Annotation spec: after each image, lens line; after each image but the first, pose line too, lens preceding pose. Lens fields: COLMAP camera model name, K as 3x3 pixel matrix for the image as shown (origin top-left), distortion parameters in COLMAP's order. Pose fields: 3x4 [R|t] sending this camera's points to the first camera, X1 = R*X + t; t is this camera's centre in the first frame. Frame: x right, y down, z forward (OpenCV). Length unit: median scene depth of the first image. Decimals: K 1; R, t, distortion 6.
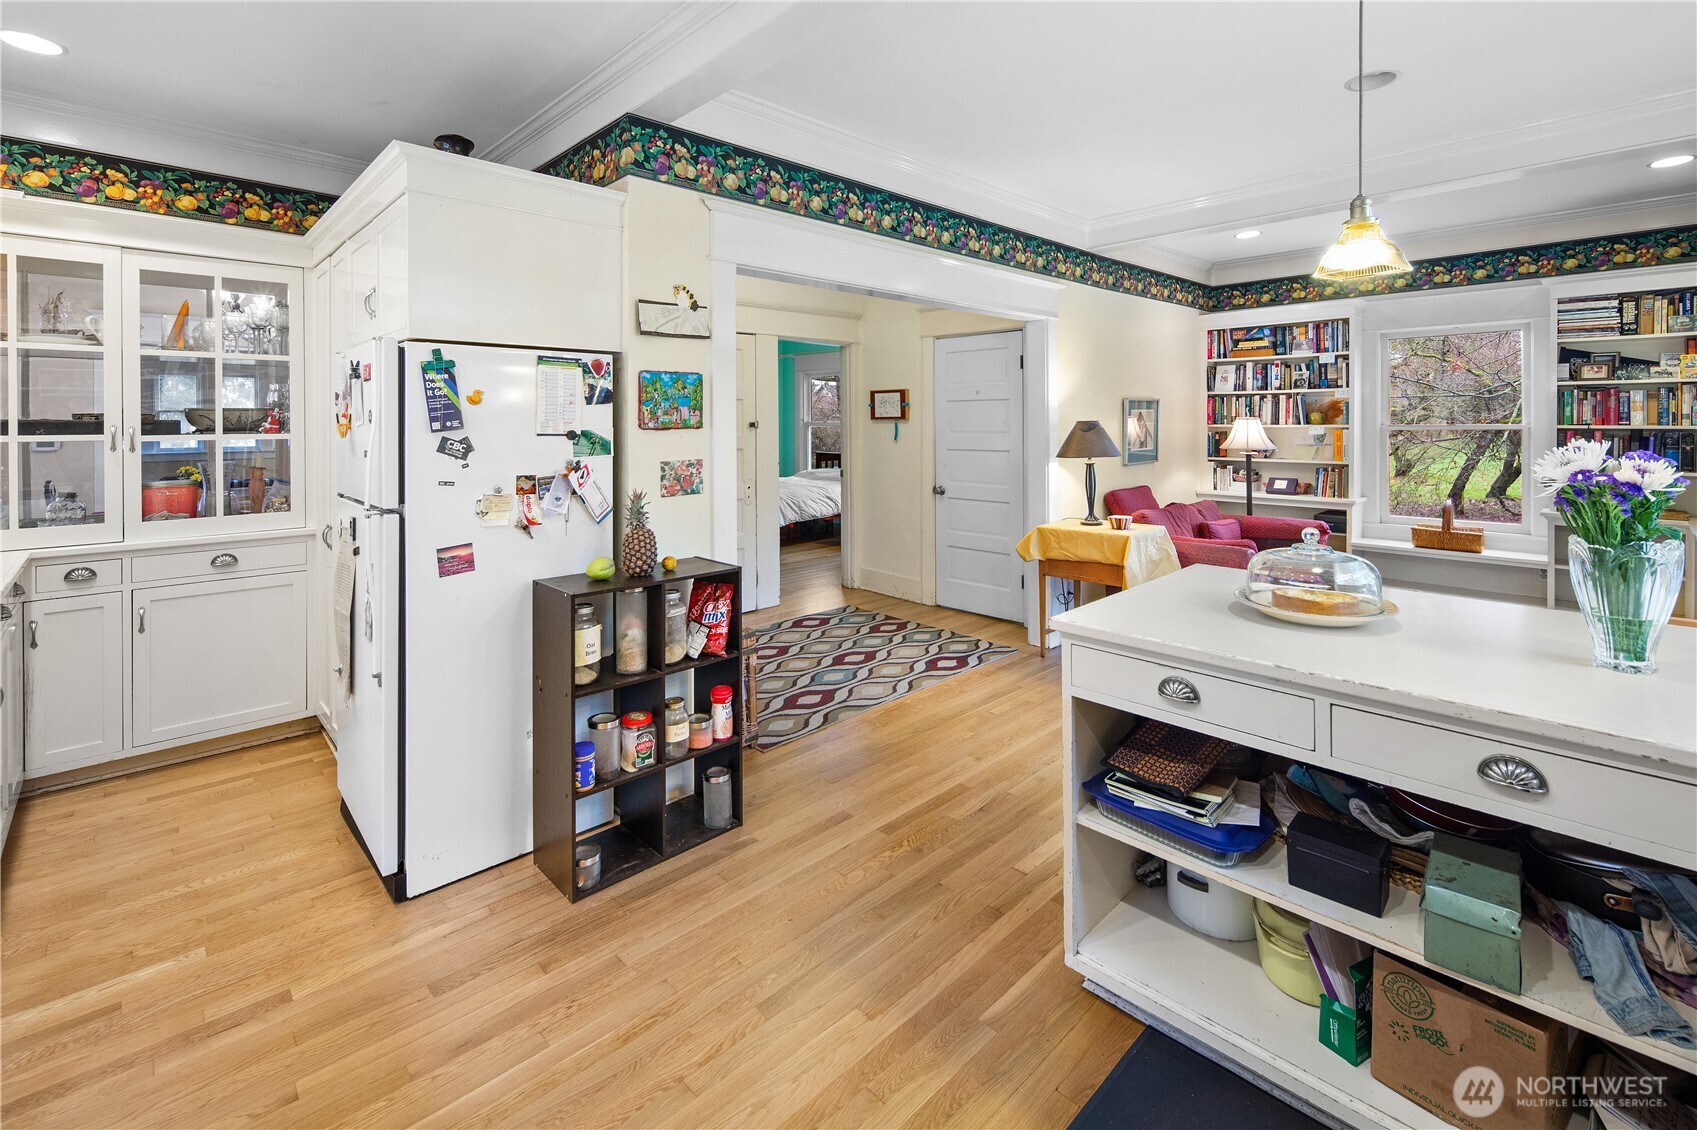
lens RADIAL K [[747.1, 0, 851.3], [0, 747.1, 423.7], [0, 0, 1]] dist [0.000685, -0.000927]
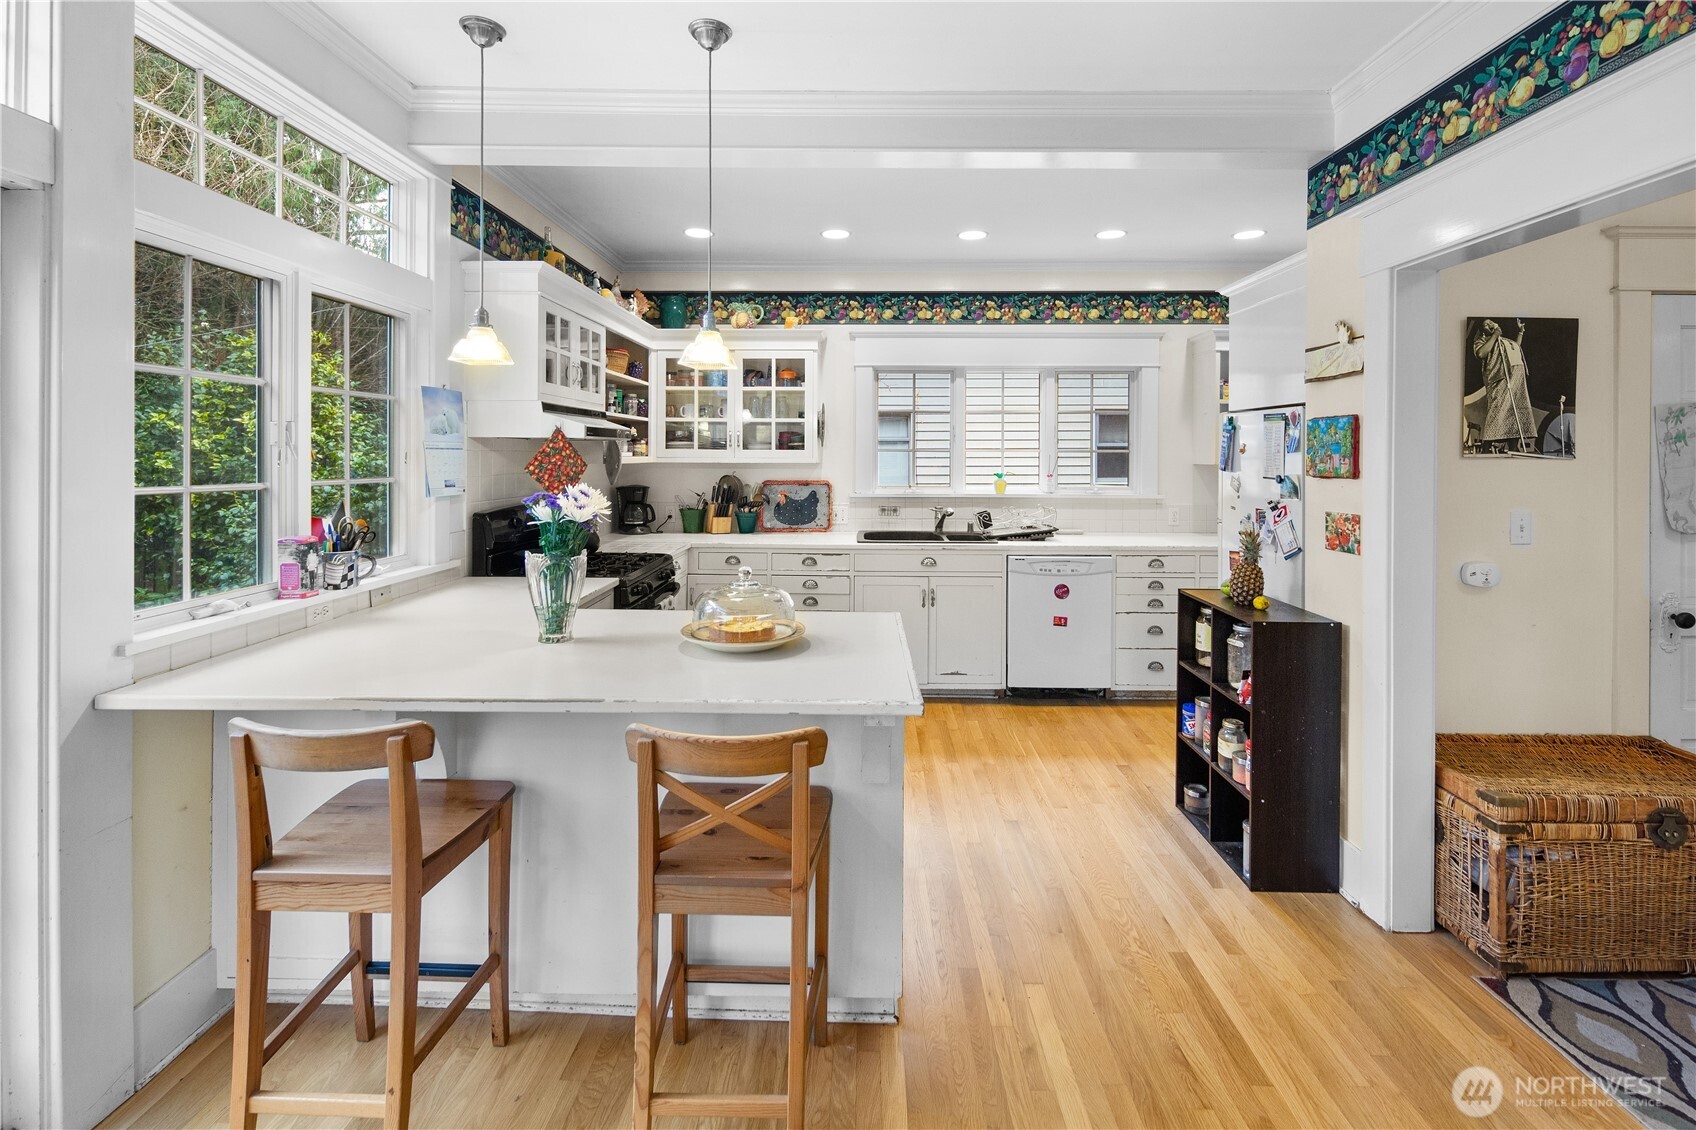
lens RADIAL K [[749.0, 0, 853.7], [0, 749.0, 453.2], [0, 0, 1]] dist [0.001238, 0.000026]
pose [[-0.710213, -0.000106, -0.703986, 0.715685], [-0.005238, 0.999973, 0.005134, -0.021638], [0.703967, 0.007333, -0.710195, 1.058798]]
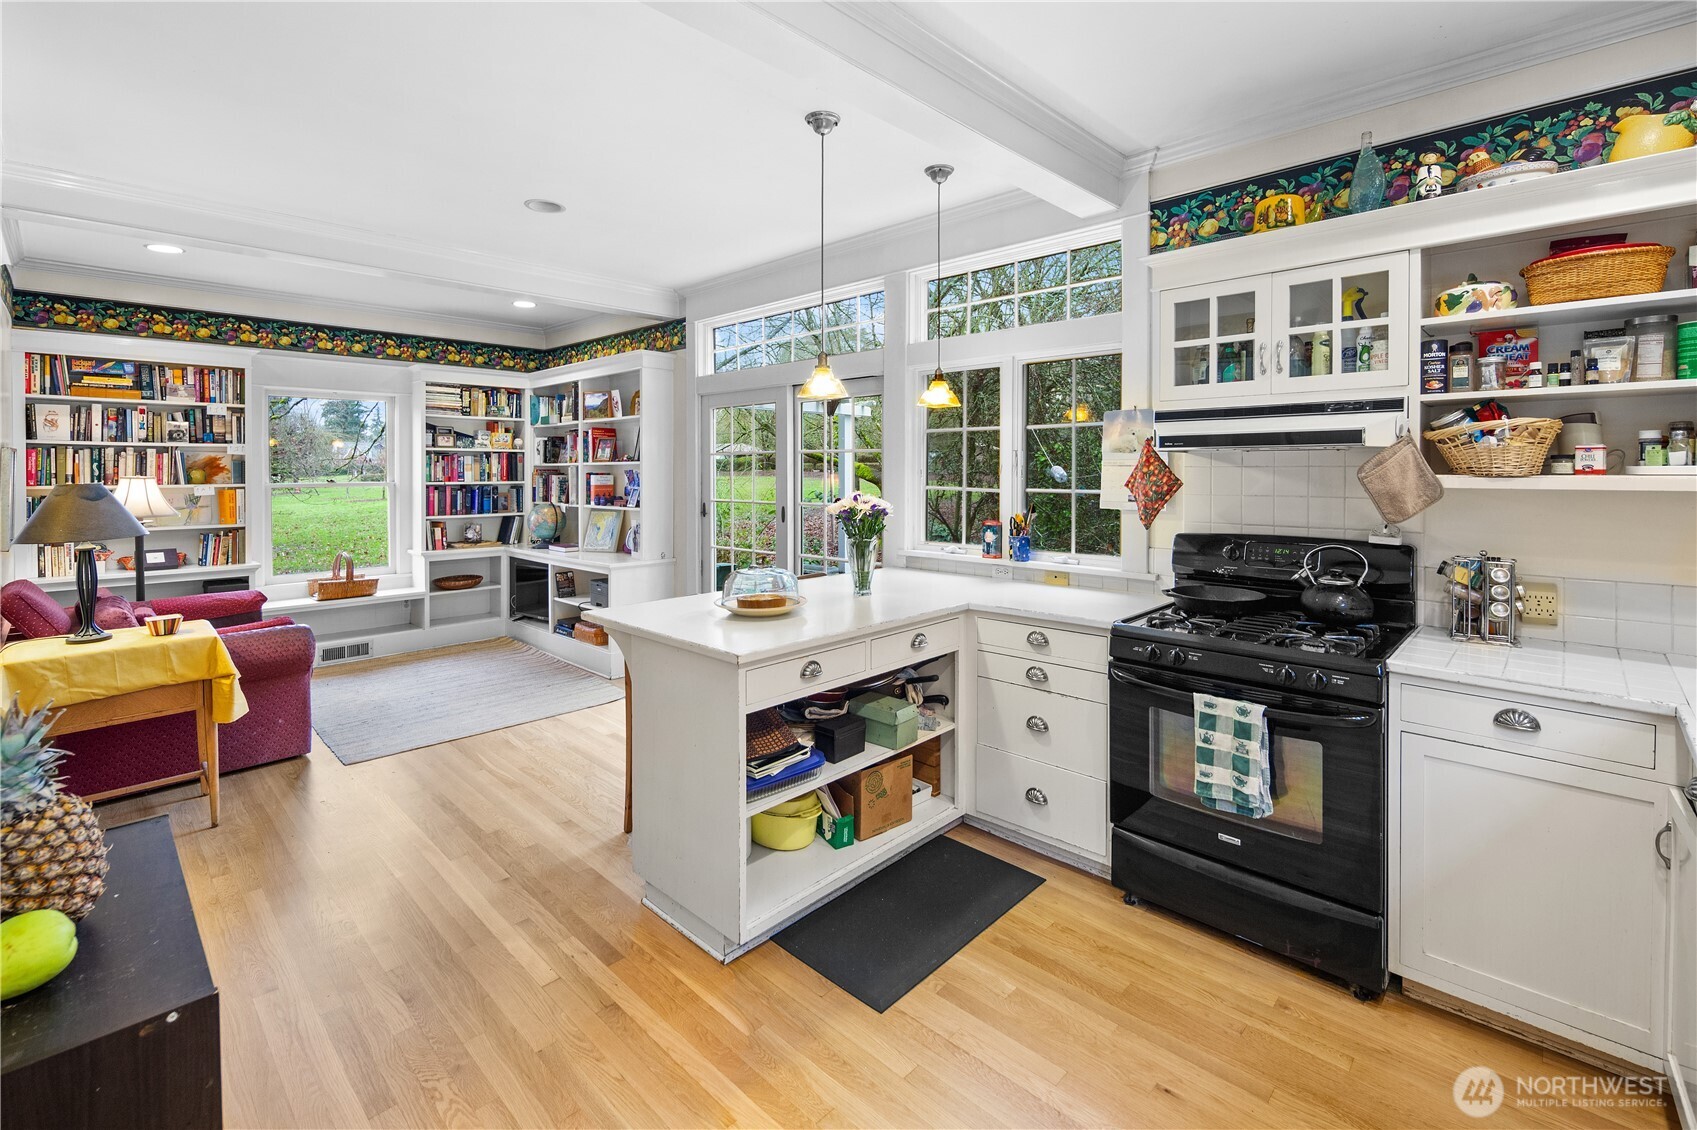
lens RADIAL K [[749.5, 0, 856.9], [0, 749.5, 477.2], [0, 0, 1]] dist [0.004664, -0.003447]
pose [[-0.040766, -0.004792, 0.999157, -0.499728], [0.005764, 0.999971, 0.005031, -0.012067], [-0.999152, 0.005964, -0.040737, 0.474510]]
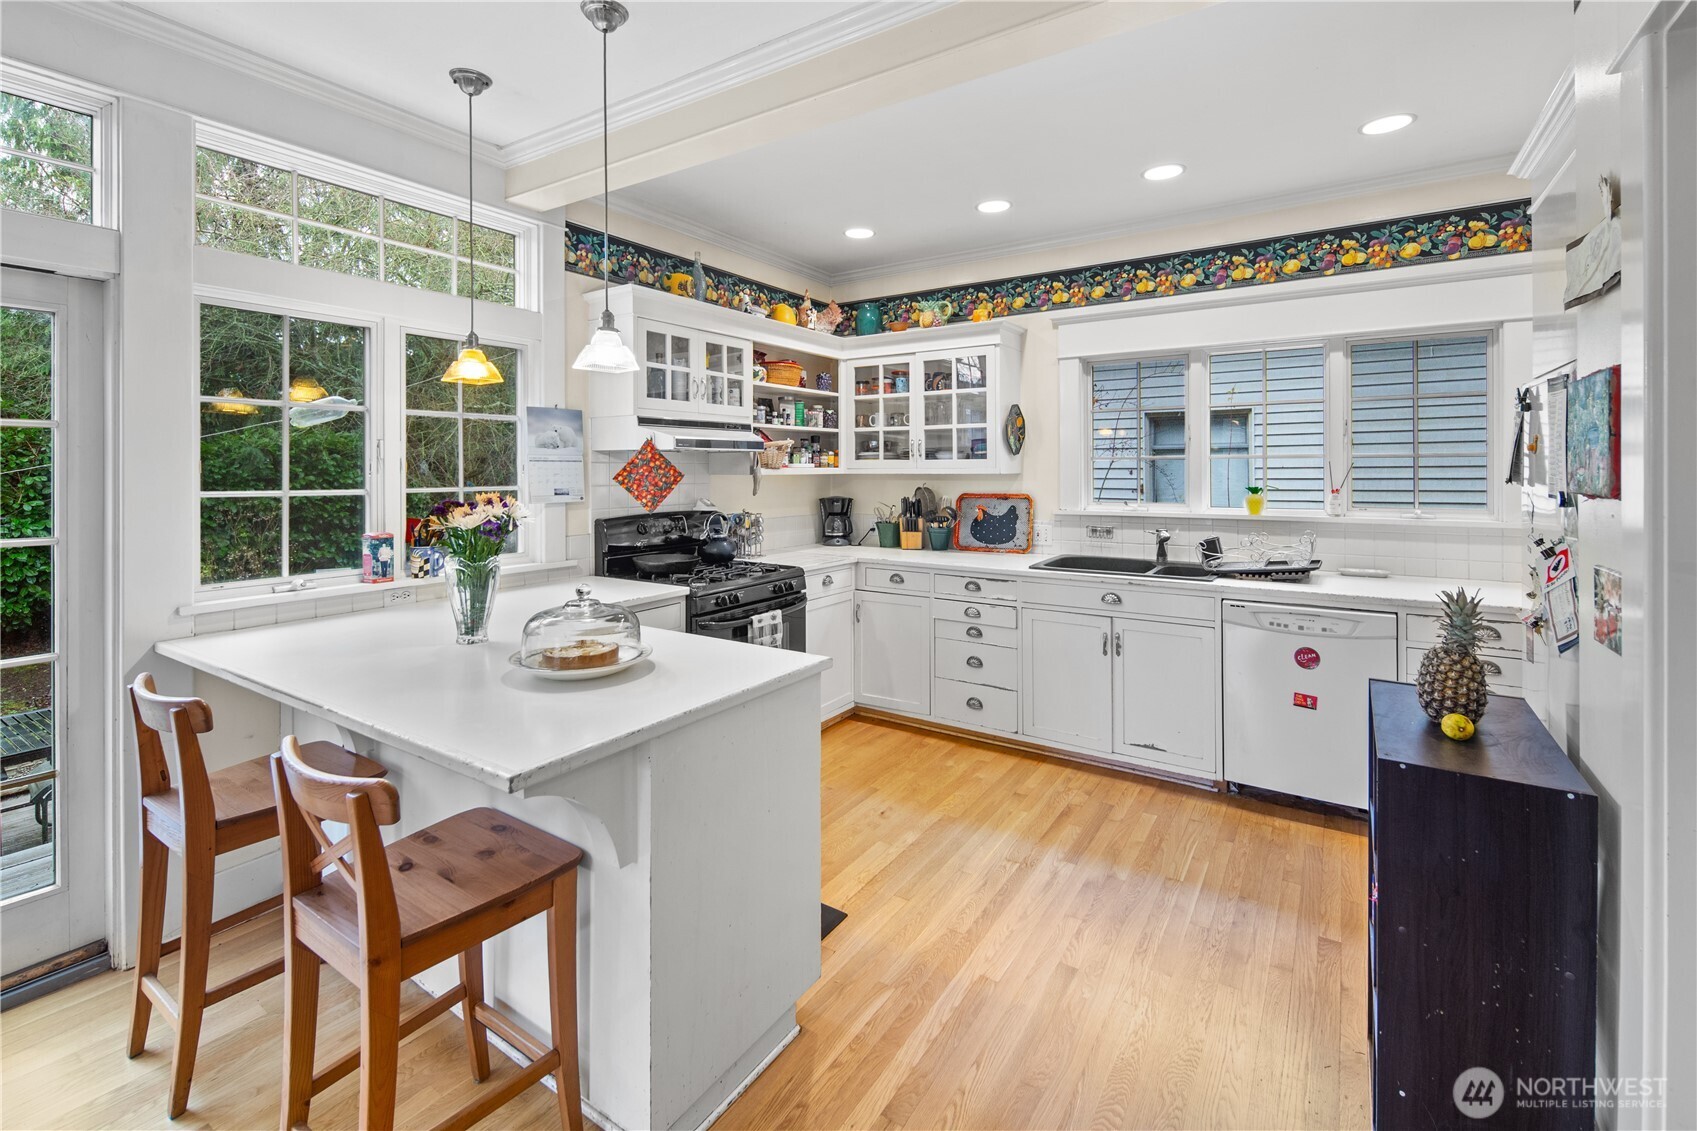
lens RADIAL K [[742.9, 0, 854.8], [0, 742.9, 462.3], [0, 0, 1]] dist [0.001225, -0.000438]
pose [[-0.976162, 0.006126, -0.216955, 0.259721], [0.006593, 0.999977, -0.001429, -0.013891], [0.216942, -0.002825, -0.976180, 1.145760]]
